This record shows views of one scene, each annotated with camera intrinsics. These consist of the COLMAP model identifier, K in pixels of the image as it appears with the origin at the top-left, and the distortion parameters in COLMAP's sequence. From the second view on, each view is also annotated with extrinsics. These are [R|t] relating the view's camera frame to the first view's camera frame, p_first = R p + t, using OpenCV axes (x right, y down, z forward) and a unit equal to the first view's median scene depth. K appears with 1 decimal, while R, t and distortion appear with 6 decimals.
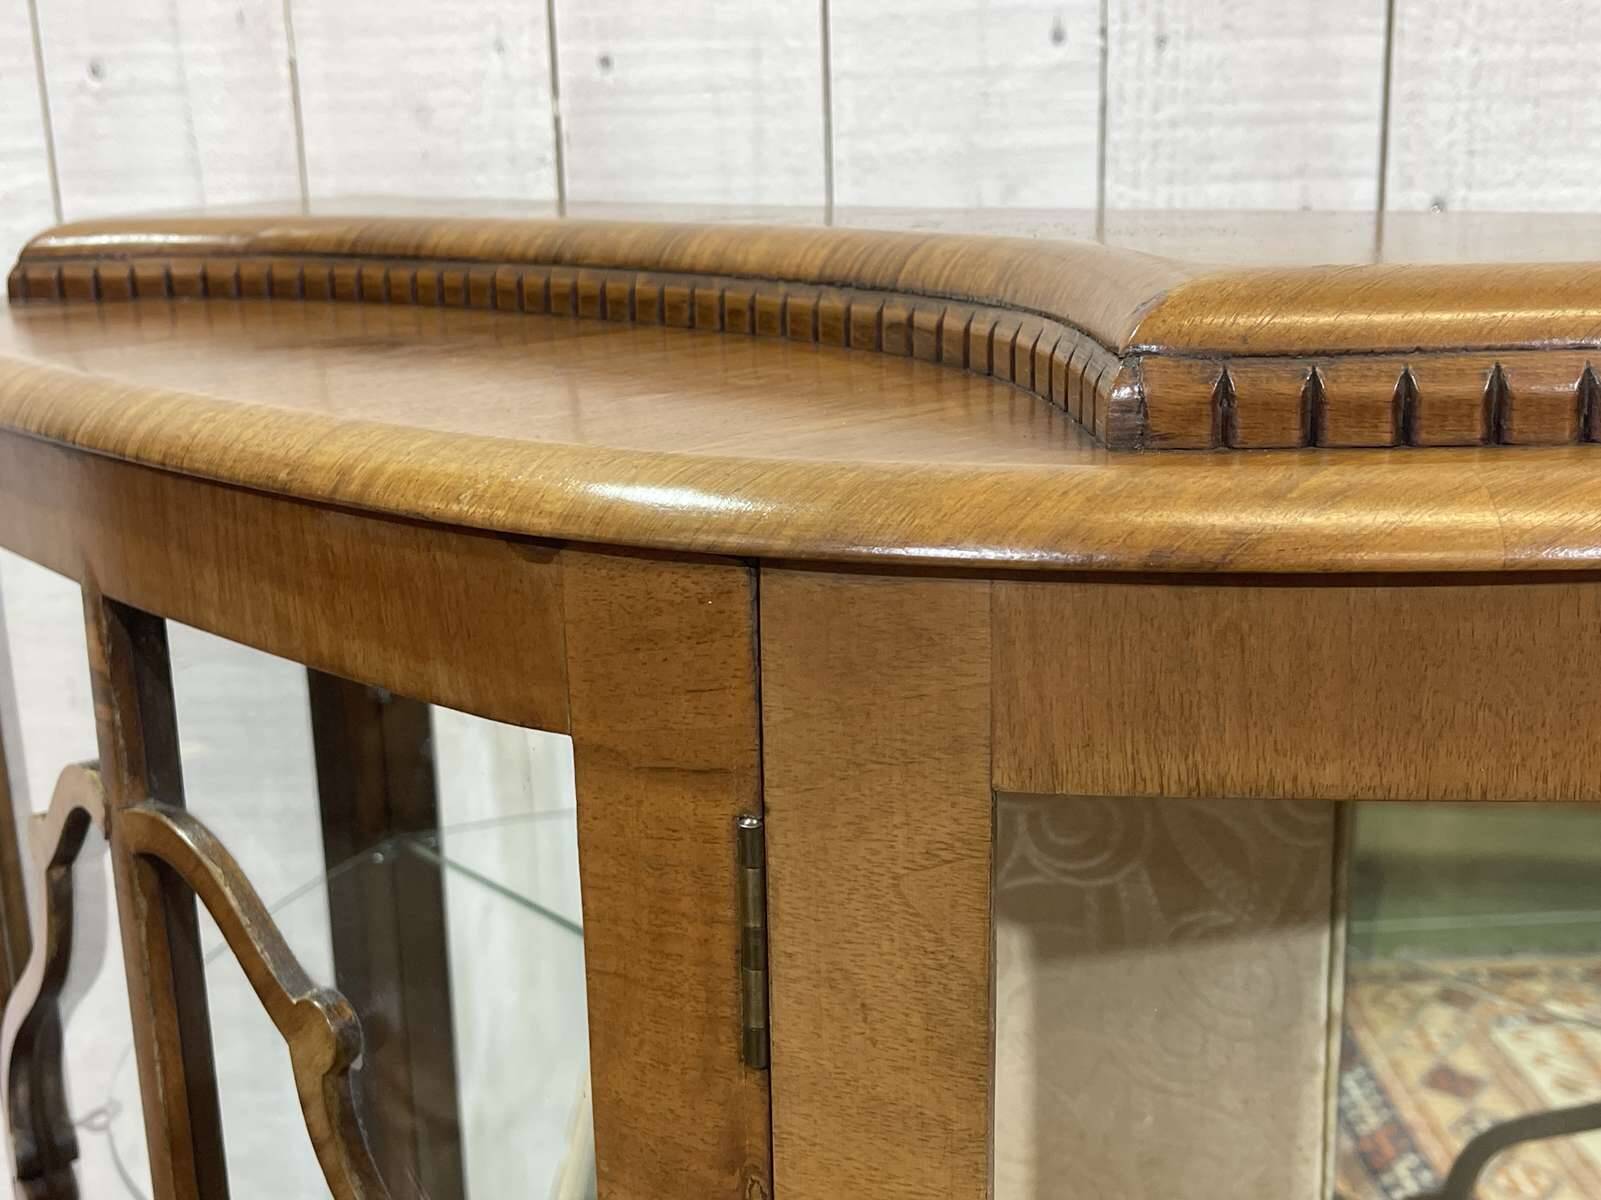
lens RADIAL K [[1826.4, 0, 800.5], [0, 1826.4, 600.0], [0, 0, 1]] dist [0.090430, -0.199802]
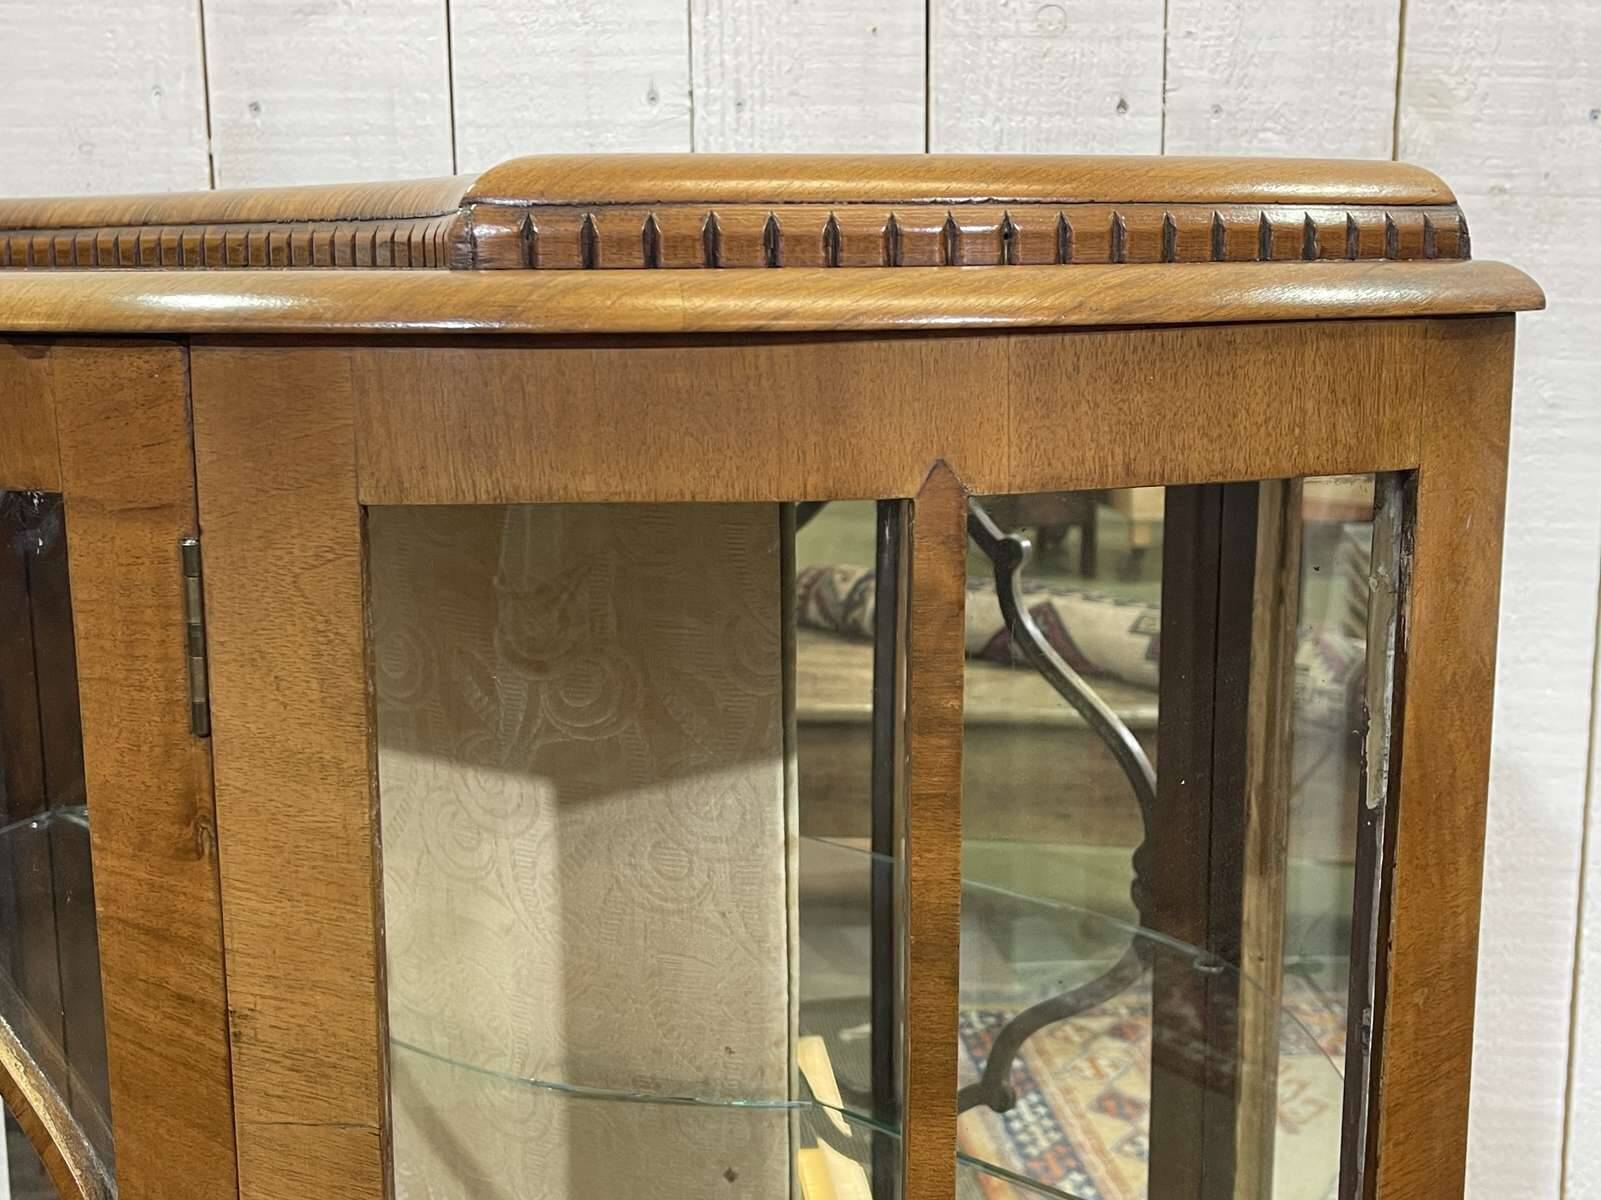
lens RADIAL K [[1826.4, 0, 800.5], [0, 1826.4, 600.0], [0, 0, 1]] dist [0.090430, -0.199802]
pose [[0.992681, -0.001213, 0.120758, 0.244571], [0.009772, 0.997477, -0.070311, 0.252172], [-0.120368, 0.070976, 0.990189, -0.381274]]
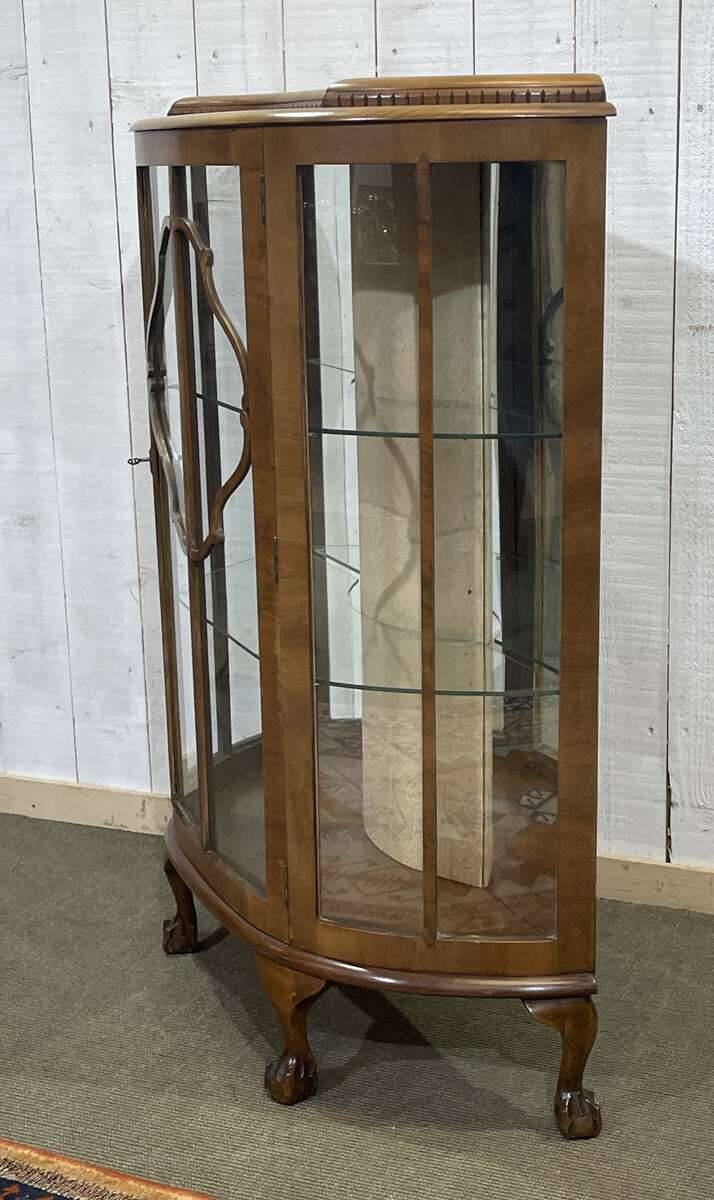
lens RADIAL K [[1798.0, 0, 458.1], [0, 1798.0, 595.1], [0, 0, 1]] dist [0.075155, -0.091035]
pose [[0.958234, 0.081256, -0.274200, 2.025129], [-0.083865, 0.996475, 0.002216, 1.252591], [0.273413, 0.020872, 0.961670, -3.858349]]
